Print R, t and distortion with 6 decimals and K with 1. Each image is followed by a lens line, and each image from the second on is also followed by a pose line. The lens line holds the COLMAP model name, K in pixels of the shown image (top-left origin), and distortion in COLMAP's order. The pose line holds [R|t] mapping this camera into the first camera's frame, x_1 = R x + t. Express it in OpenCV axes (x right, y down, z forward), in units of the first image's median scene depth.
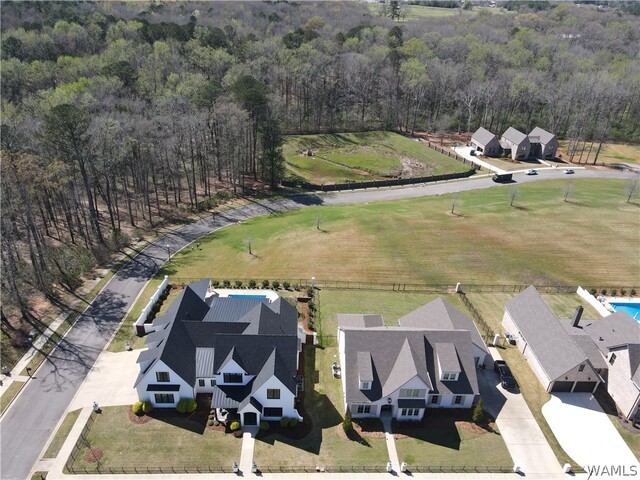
lens RADIAL K [[465.8, 0, 319.6], [0, 465.8, 234.8], [0, 0, 1]] dist [0.021981, 0.004179]
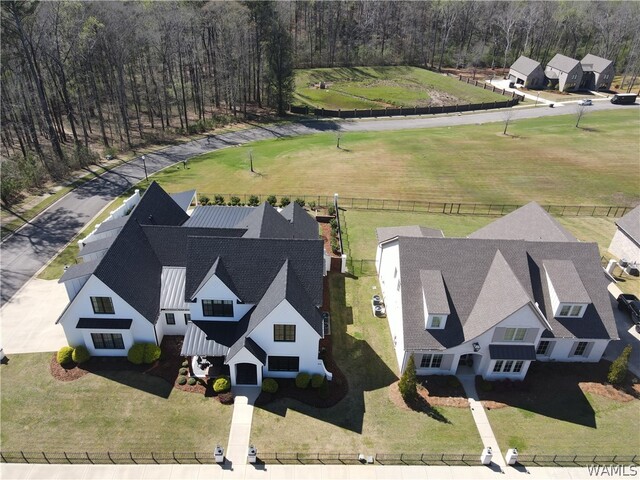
lens RADIAL K [[465.8, 0, 319.6], [0, 465.8, 234.8], [0, 0, 1]] dist [0.021981, 0.004179]
pose [[0.999882, 0.003485, -0.014985, -0.038283], [-0.002625, 0.998368, 0.057056, 0.152803], [0.015160, -0.057010, 0.998259, 0.348557]]
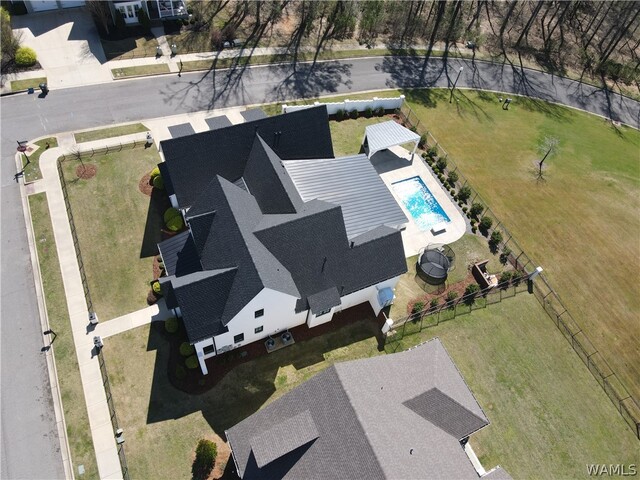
lens RADIAL K [[465.8, 0, 319.6], [0, 465.8, 234.8], [0, 0, 1]] dist [0.021981, 0.004179]
pose [[0.392631, 0.763529, -0.512703, 0.176471], [-0.527746, 0.643600, 0.554313, -0.128083], [0.753210, 0.052936, 0.655647, 0.614391]]
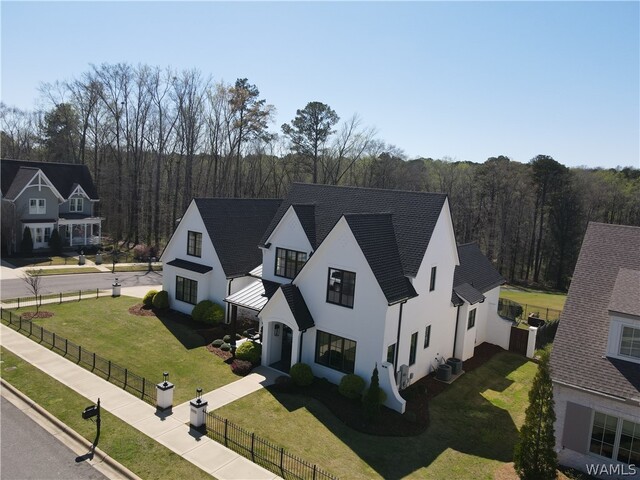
lens RADIAL K [[465.8, 0, 319.6], [0, 465.8, 234.8], [0, 0, 1]] dist [0.021981, 0.004179]
pose [[0.787190, 0.078754, -0.611662, 0.102098], [-0.323468, 0.897162, -0.300780, 0.356621], [0.525072, 0.434624, 0.731711, 0.579894]]
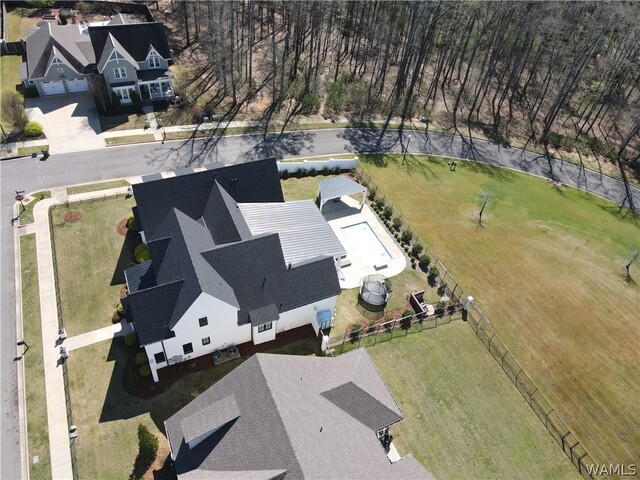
lens RADIAL K [[465.8, 0, 319.6], [0, 465.8, 234.8], [0, 0, 1]] dist [0.021981, 0.004179]
pose [[0.391844, 0.654252, -0.646849, 0.324407], [-0.511510, 0.739315, 0.437917, -0.171709], [0.764733, 0.159274, 0.624352, 0.629712]]
